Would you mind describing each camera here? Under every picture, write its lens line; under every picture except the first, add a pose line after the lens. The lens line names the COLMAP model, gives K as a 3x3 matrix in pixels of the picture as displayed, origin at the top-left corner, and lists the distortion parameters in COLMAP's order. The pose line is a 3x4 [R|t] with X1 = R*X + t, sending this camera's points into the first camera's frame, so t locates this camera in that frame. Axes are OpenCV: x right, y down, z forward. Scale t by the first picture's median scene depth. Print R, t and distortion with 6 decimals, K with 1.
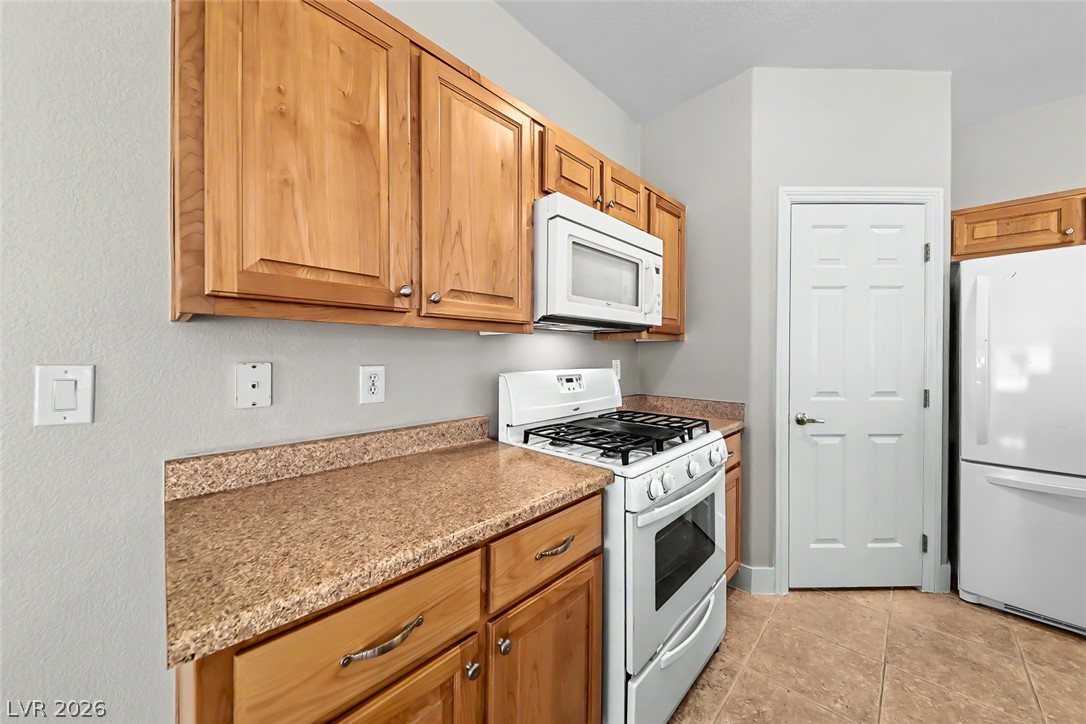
lens RADIAL K [[374.4, 0, 538.5], [0, 374.4, 358.7], [0, 0, 1]] dist [0.011255, -0.006555]
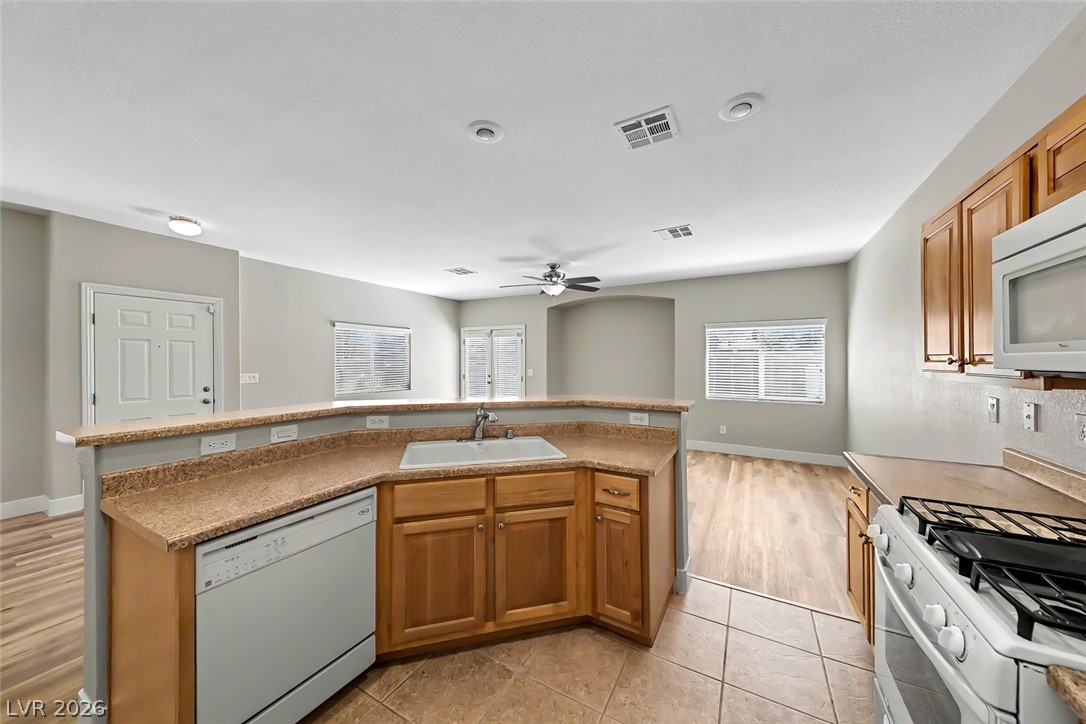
lens RADIAL K [[375.3, 0, 541.7], [0, 375.3, 358.4], [0, 0, 1]] dist [0.017844, -0.006965]
pose [[-0.964003, -0.004222, -0.265859, 1.154148], [-0.005716, 0.999972, 0.004847, -0.119492], [0.265831, 0.006192, -0.964000, 1.340851]]
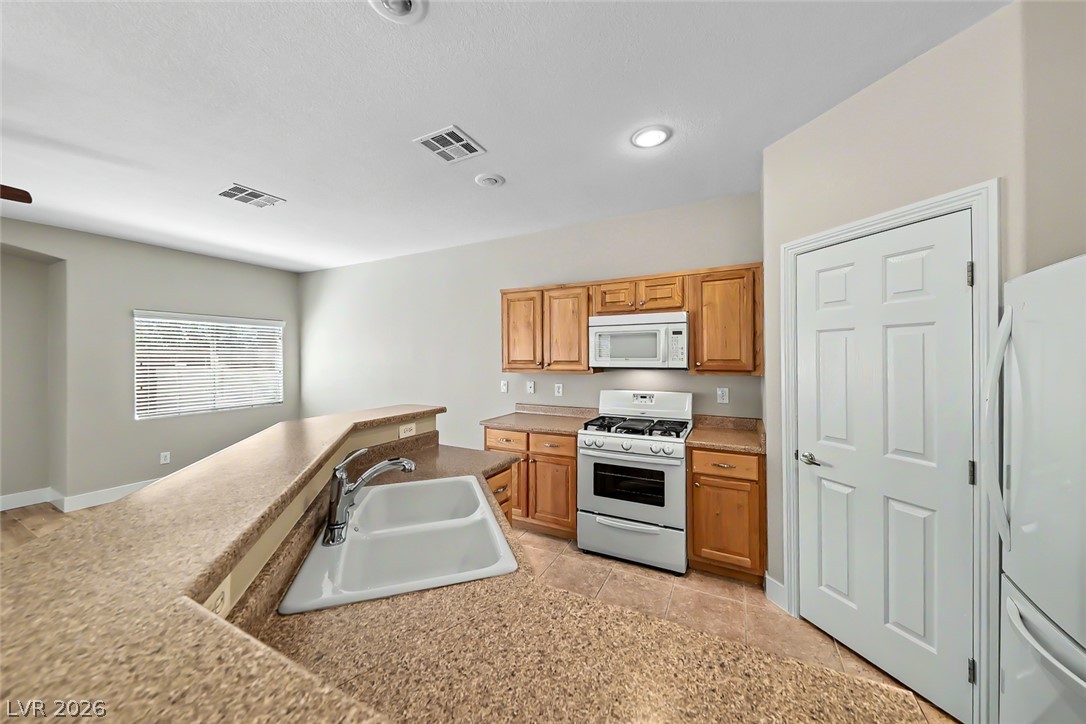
lens RADIAL K [[380.1, 0, 542.3], [0, 380.1, 358.7], [0, 0, 1]] dist [0.015329, -0.007221]
pose [[0.302283, 0.002472, -0.953215, 1.920089], [-0.005768, 0.999983, 0.000764, -0.143955], [0.953201, 0.005267, 0.302292, -0.026209]]
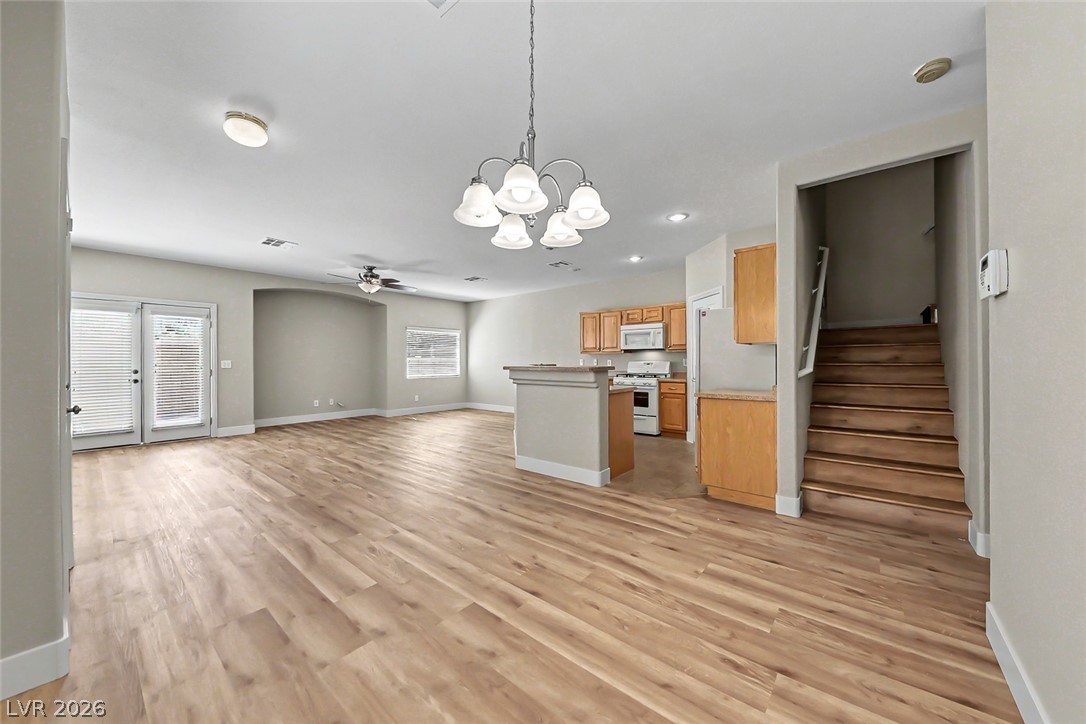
lens RADIAL K [[387.7, 0, 540.9], [0, 387.7, 359.6], [0, 0, 1]] dist [-0.001370, -0.000274]
pose [[0.083182, -0.003654, -0.996528, 4.377881], [-0.005318, 0.999977, -0.004111, 0.040309], [0.996520, 0.005642, 0.083161, -0.442508]]
